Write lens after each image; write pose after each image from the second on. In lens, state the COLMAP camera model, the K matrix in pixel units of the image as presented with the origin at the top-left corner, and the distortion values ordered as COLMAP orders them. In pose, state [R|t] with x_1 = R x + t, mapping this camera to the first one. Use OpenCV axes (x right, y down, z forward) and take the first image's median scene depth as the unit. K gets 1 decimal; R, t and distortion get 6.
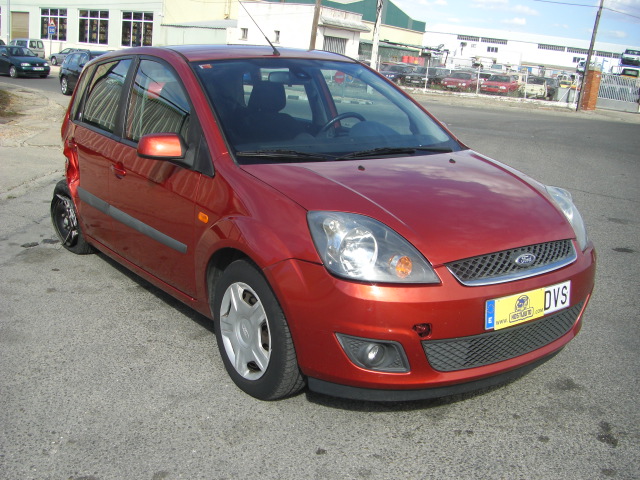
lens RADIAL K [[725.2, 0, 300.3], [0, 725.2, 275.8], [0, 0, 1]] dist [-0.200594, 0.154512]
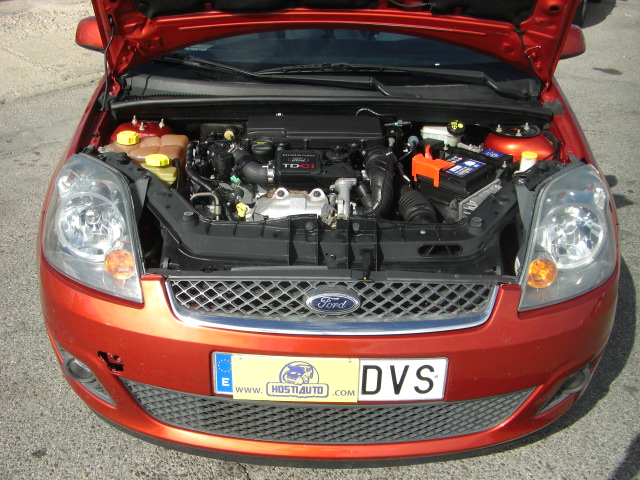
lens RADIAL K [[725.2, 0, 300.3], [0, 725.2, 275.8], [0, 0, 1]] dist [-0.200594, 0.154512]
pose [[0.807888, 0.278956, -0.519134, 0.556012], [-0.164017, 0.952505, 0.256580, -0.177496], [0.566052, -0.122141, 0.815271, 0.483121]]
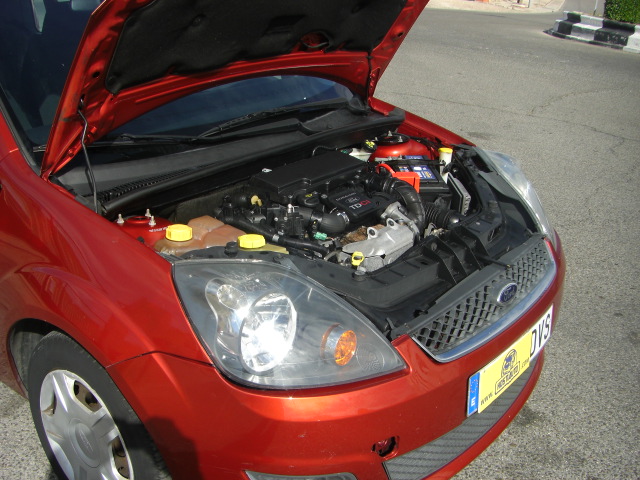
lens RADIAL K [[725.2, 0, 300.3], [0, 725.2, 275.8], [0, 0, 1]] dist [-0.200594, 0.154512]
pose [[0.964011, -0.111556, 0.241325, -0.028476], [0.075746, 0.985334, 0.152905, -0.146723], [-0.254844, -0.129123, 0.958322, 0.386412]]
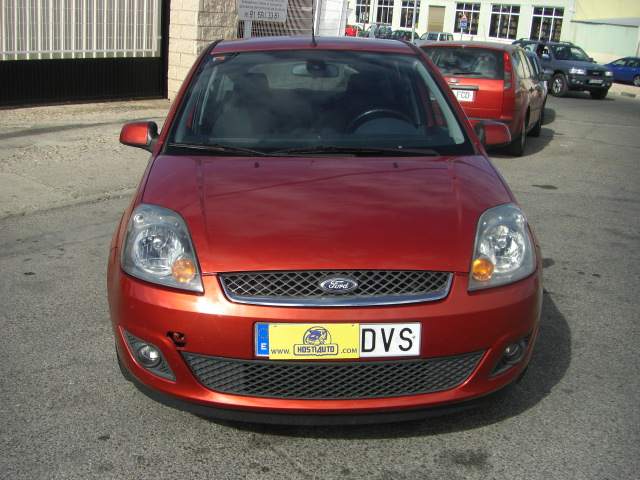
lens RADIAL K [[725.2, 0, 300.3], [0, 725.2, 275.8], [0, 0, 1]] dist [-0.200594, 0.154512]
pose [[0.839128, 0.149026, -0.523121, 0.672074], [-0.145770, 0.988169, 0.047682, -0.063083], [0.524038, 0.036245, 0.850923, 0.248898]]
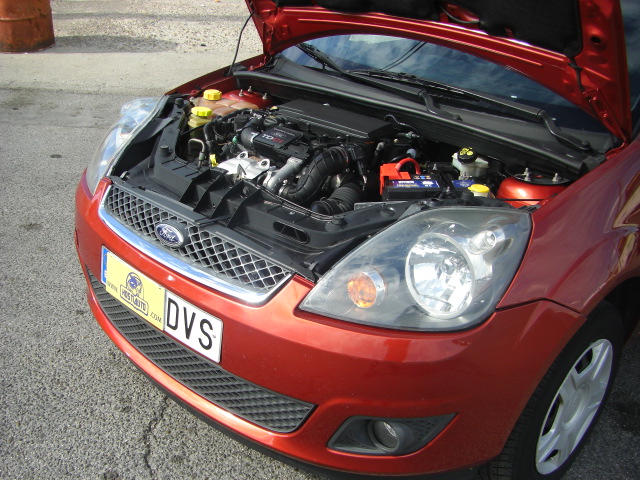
lens RADIAL K [[725.2, 0, 300.3], [0, 725.2, 275.8], [0, 0, 1]] dist [-0.200594, 0.154512]
pose [[0.170165, 0.423262, -0.889884, 0.875136], [-0.336783, 0.873657, 0.351143, -0.243279], [0.926079, 0.239945, 0.291213, 0.873417]]
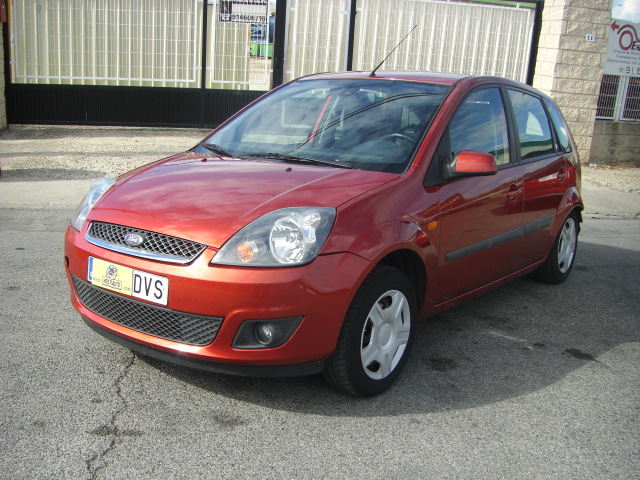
lens RADIAL K [[725.2, 0, 300.3], [0, 725.2, 275.8], [0, 0, 1]] dist [-0.200594, 0.154512]
pose [[0.295872, 0.226363, -0.928019, 1.341725], [-0.308053, 0.942222, 0.131613, -0.182273], [0.904192, 0.246938, 0.348509, 0.809457]]
